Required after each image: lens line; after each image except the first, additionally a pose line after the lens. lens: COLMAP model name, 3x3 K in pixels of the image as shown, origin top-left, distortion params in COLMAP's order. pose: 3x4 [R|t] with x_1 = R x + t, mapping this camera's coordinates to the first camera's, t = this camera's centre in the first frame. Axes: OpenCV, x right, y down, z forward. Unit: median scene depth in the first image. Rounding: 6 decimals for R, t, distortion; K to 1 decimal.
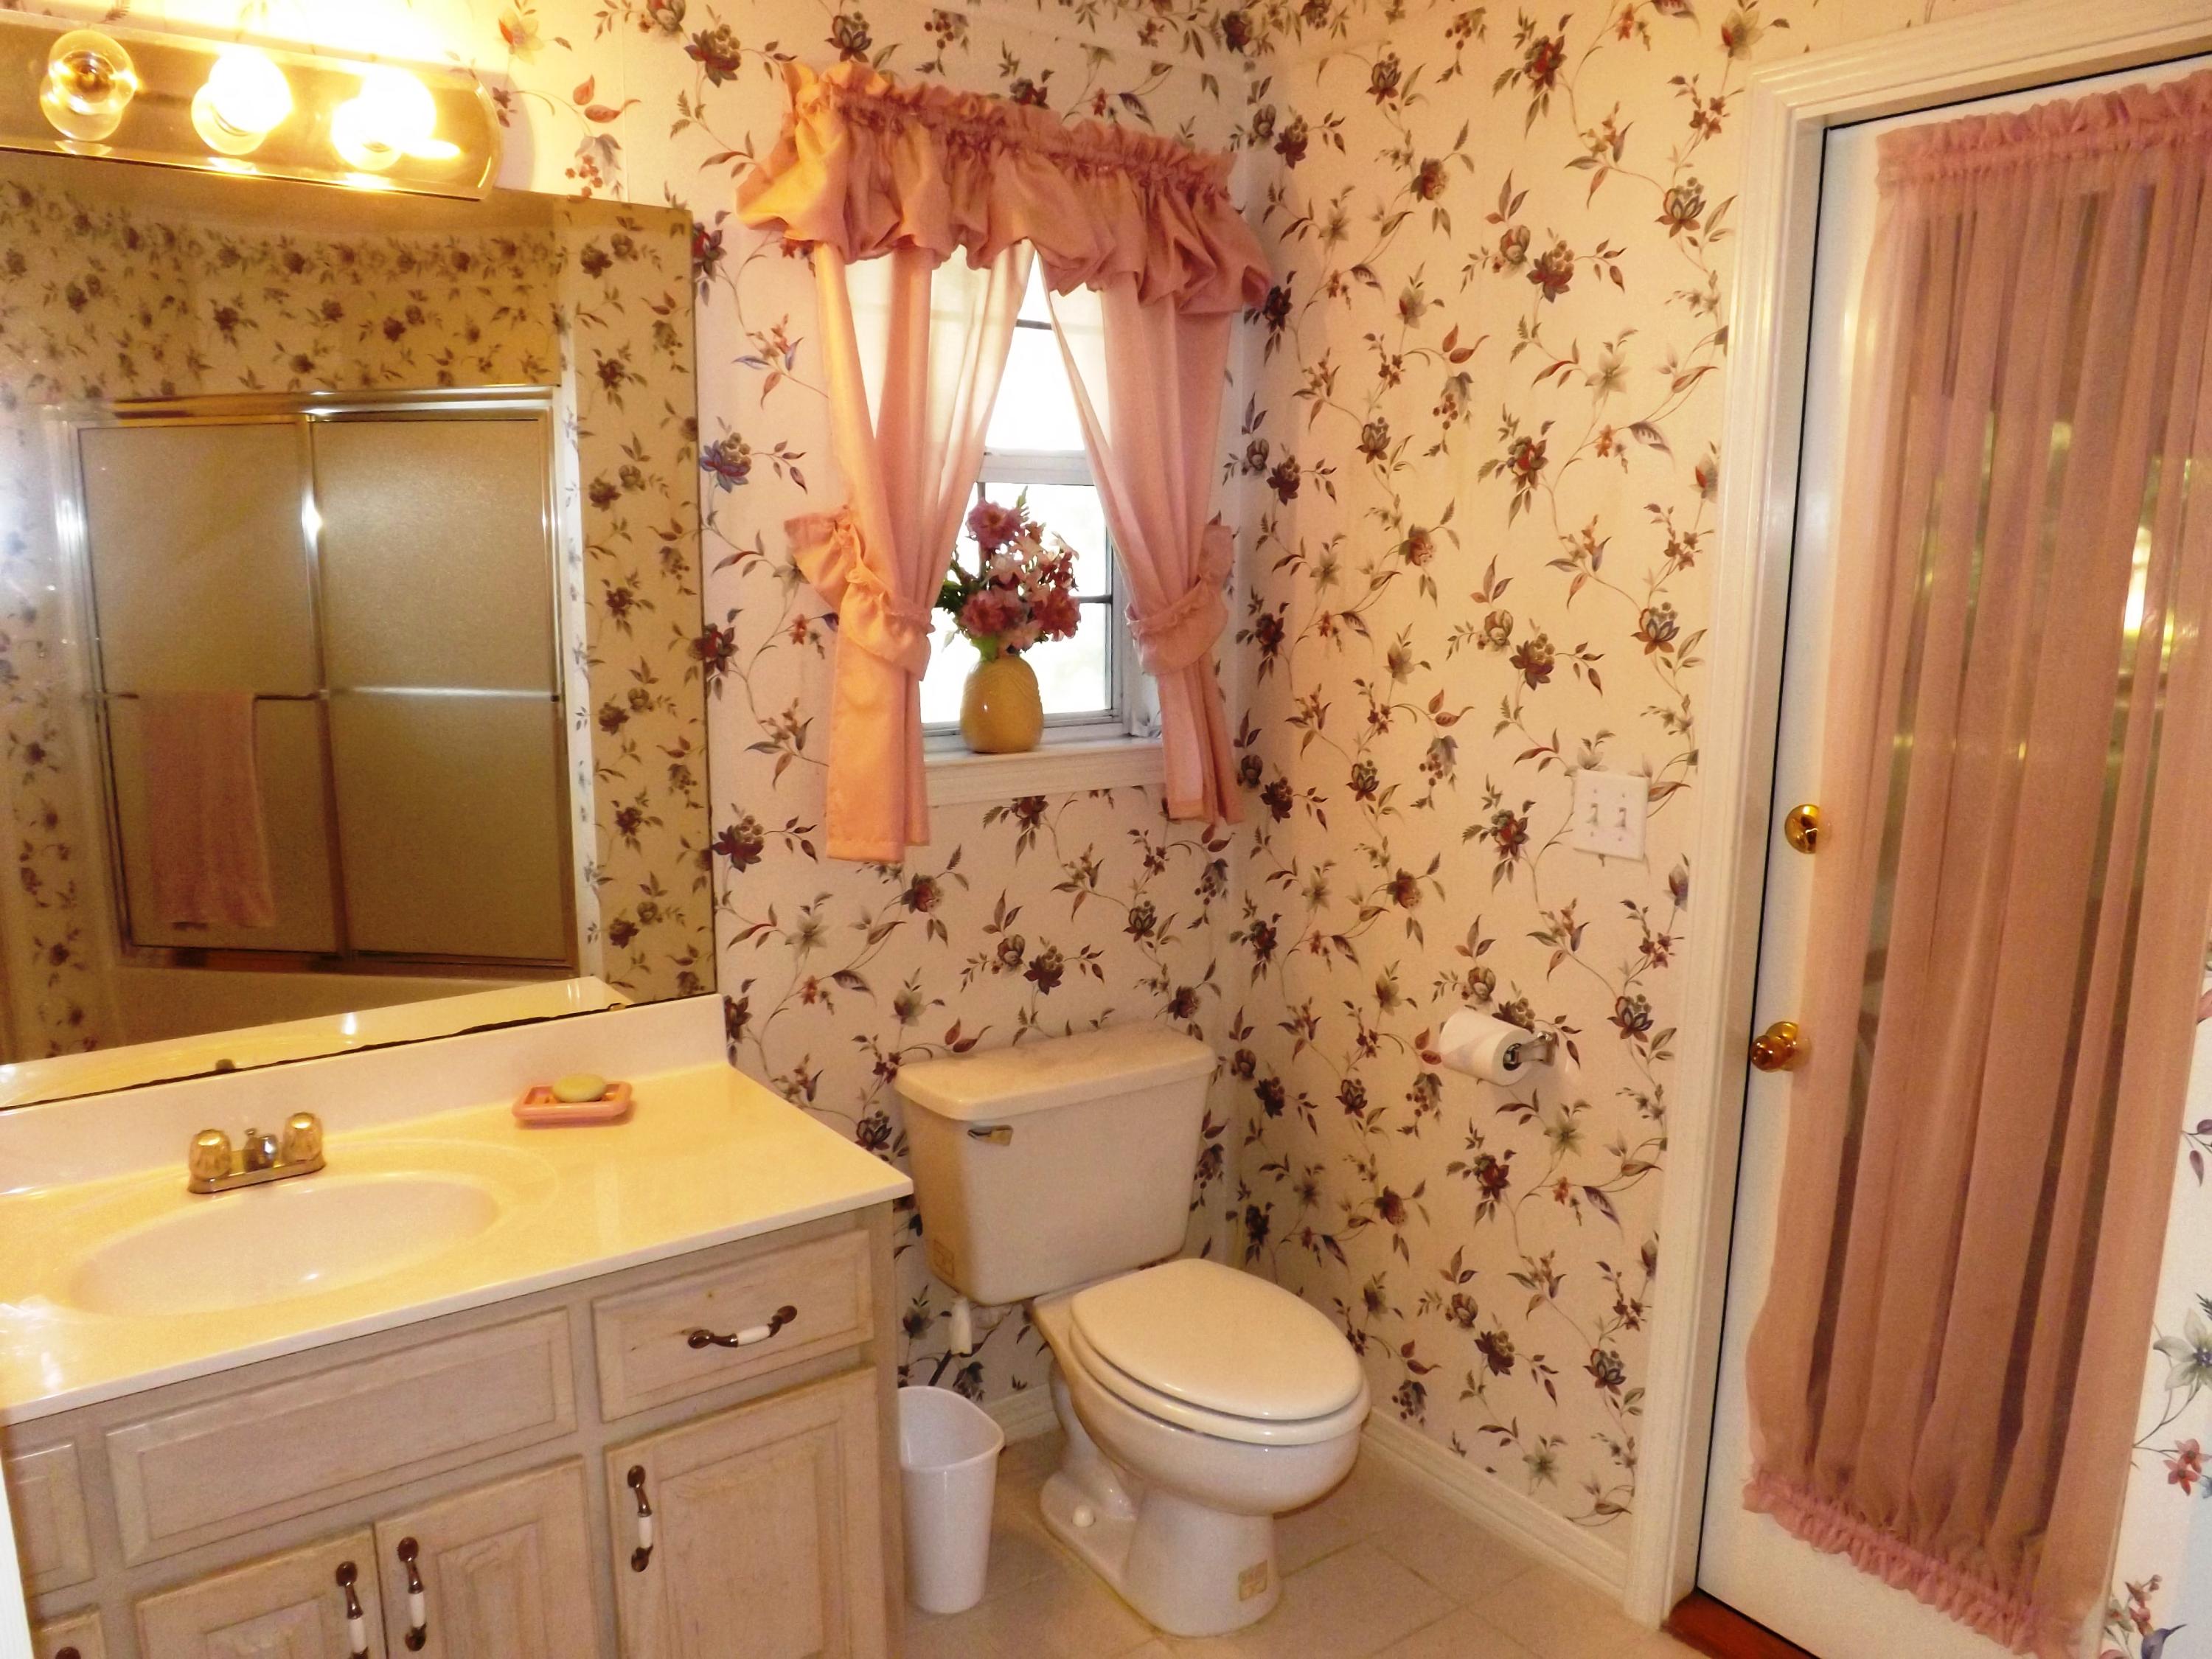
lens RADIAL K [[1604.3, 0, 1094.0], [0, 1604.3, 834.0], [0, 0, 1]] dist [-0.117054, 0.026955]
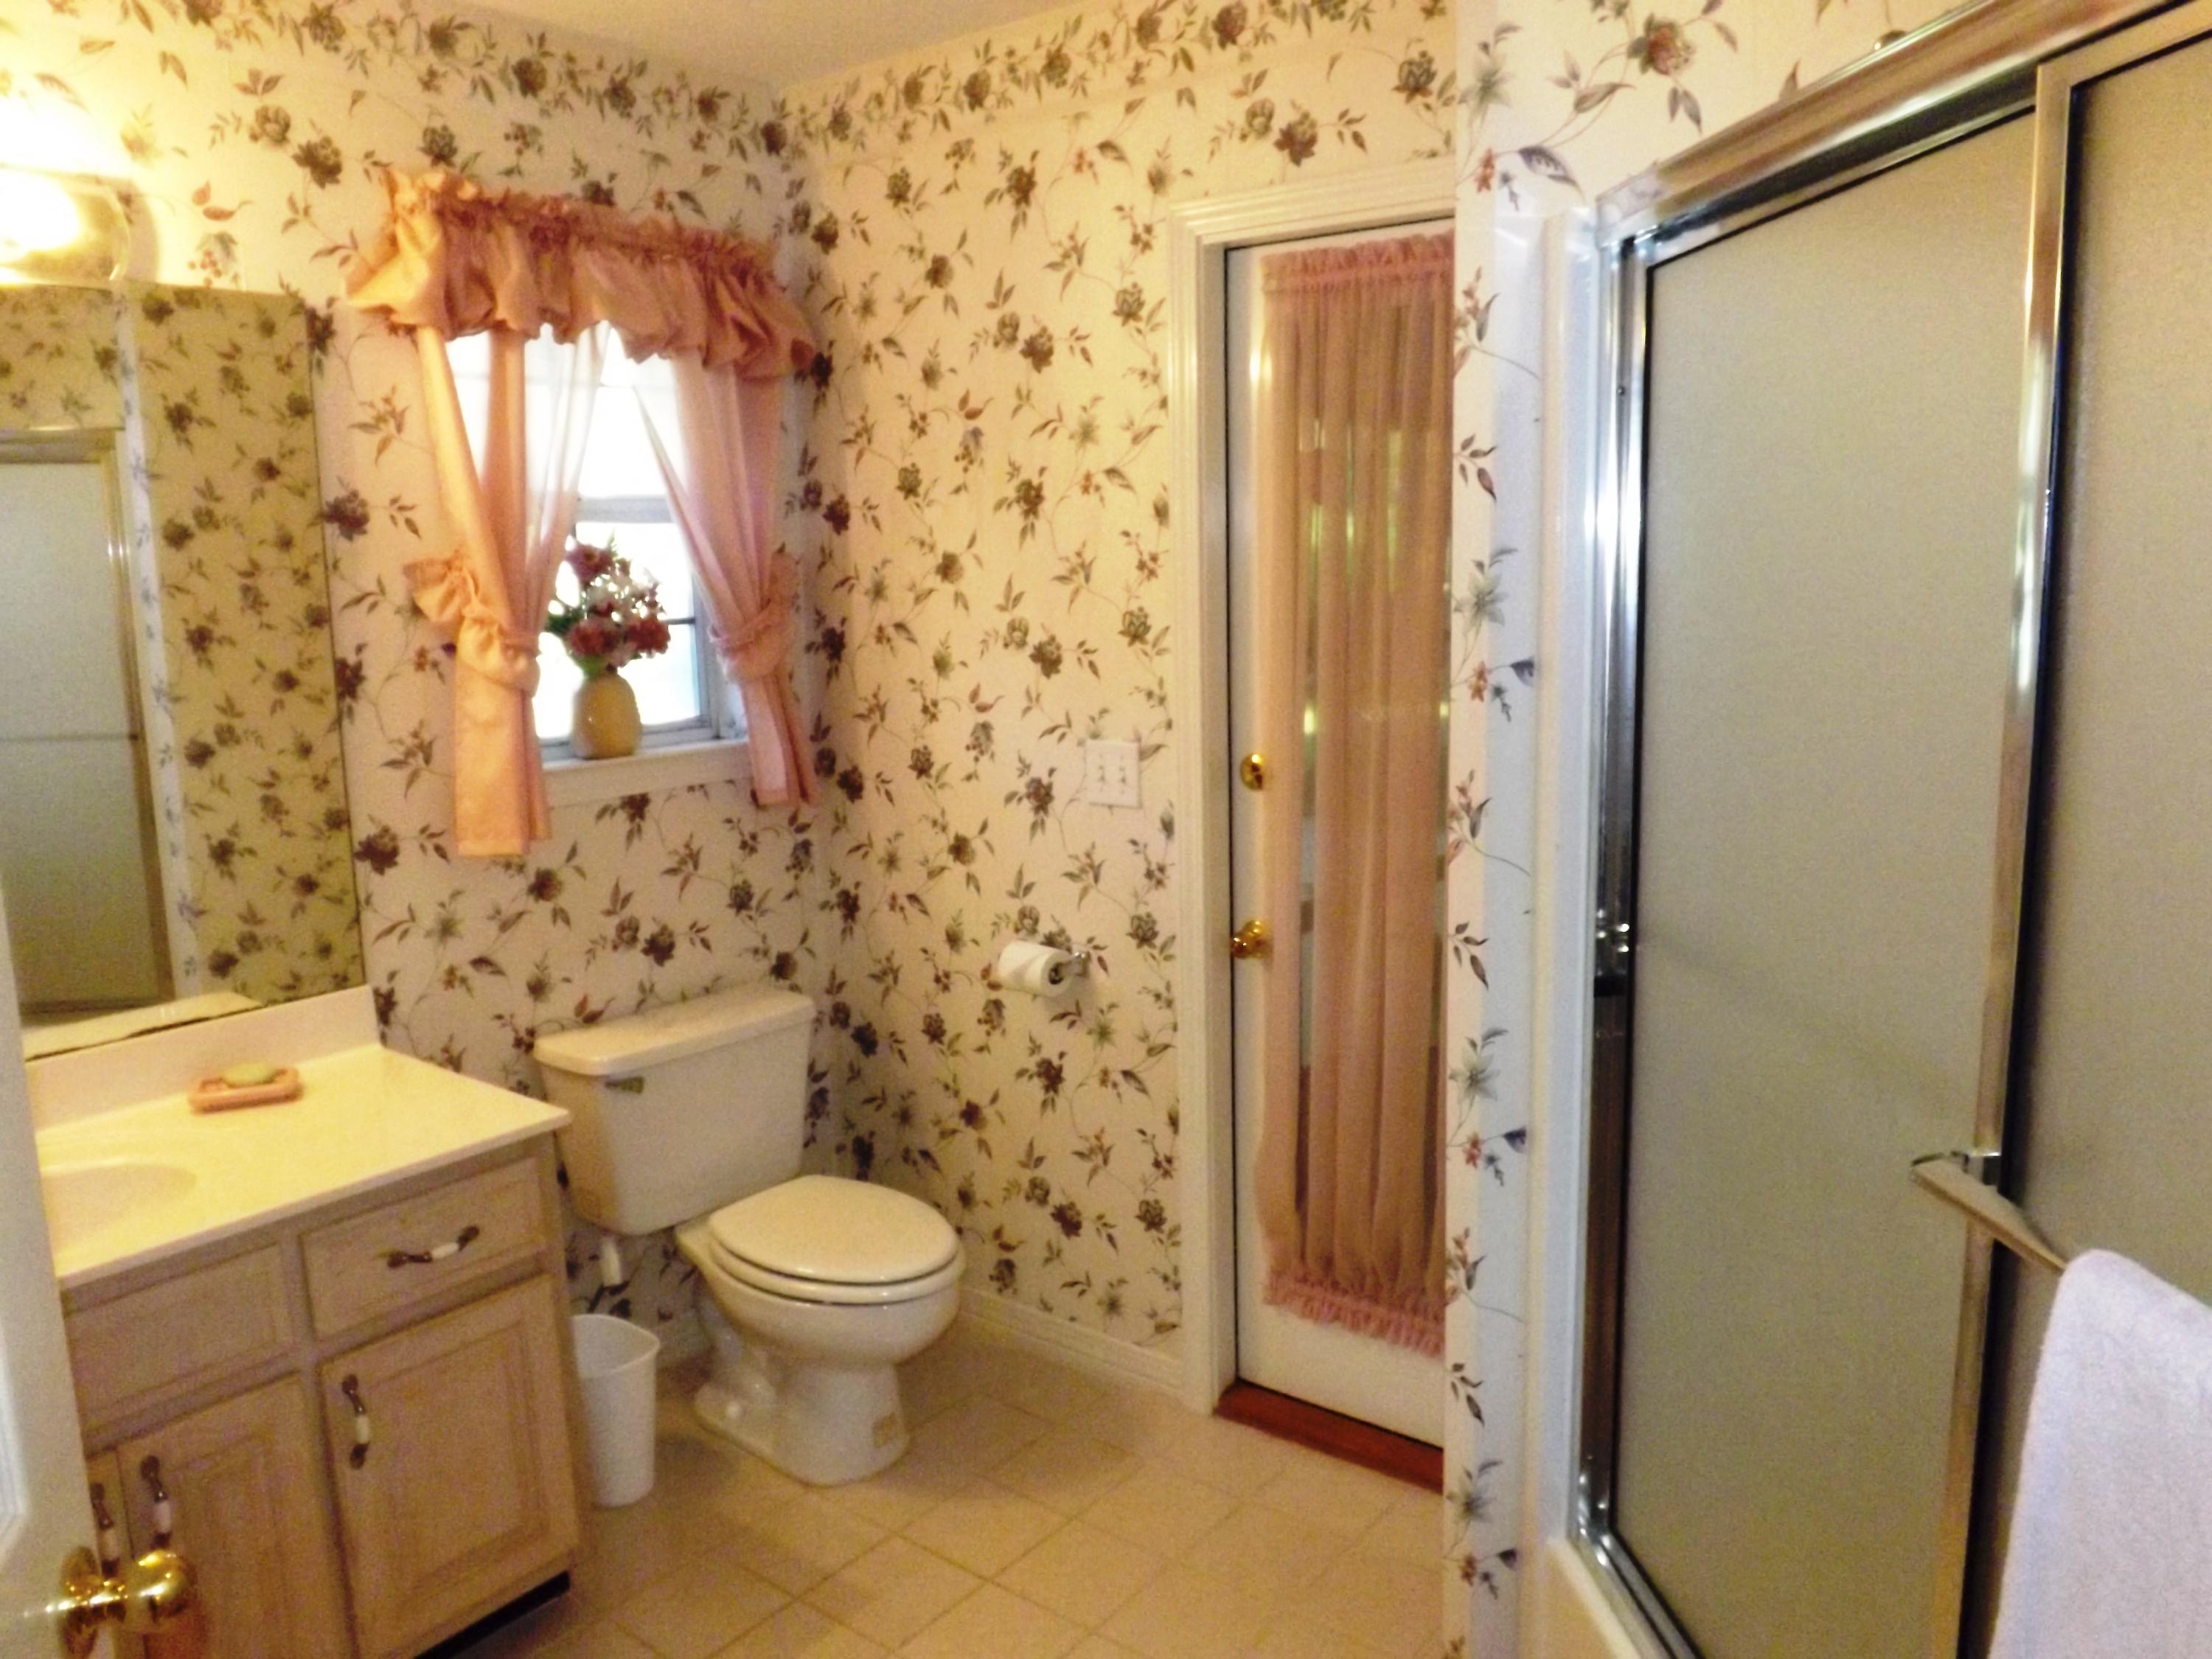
lens RADIAL K [[1565.3, 0, 1117.9], [0, 1565.3, 836.2], [0, 0, 1]] dist [-0.052781, 0.001397]
pose [[0.958893, -0.074539, 0.273802, -0.019058], [0.074172, 0.997177, 0.011705, 0.022579], [-0.273901, 0.009085, 0.961715, -0.203075]]
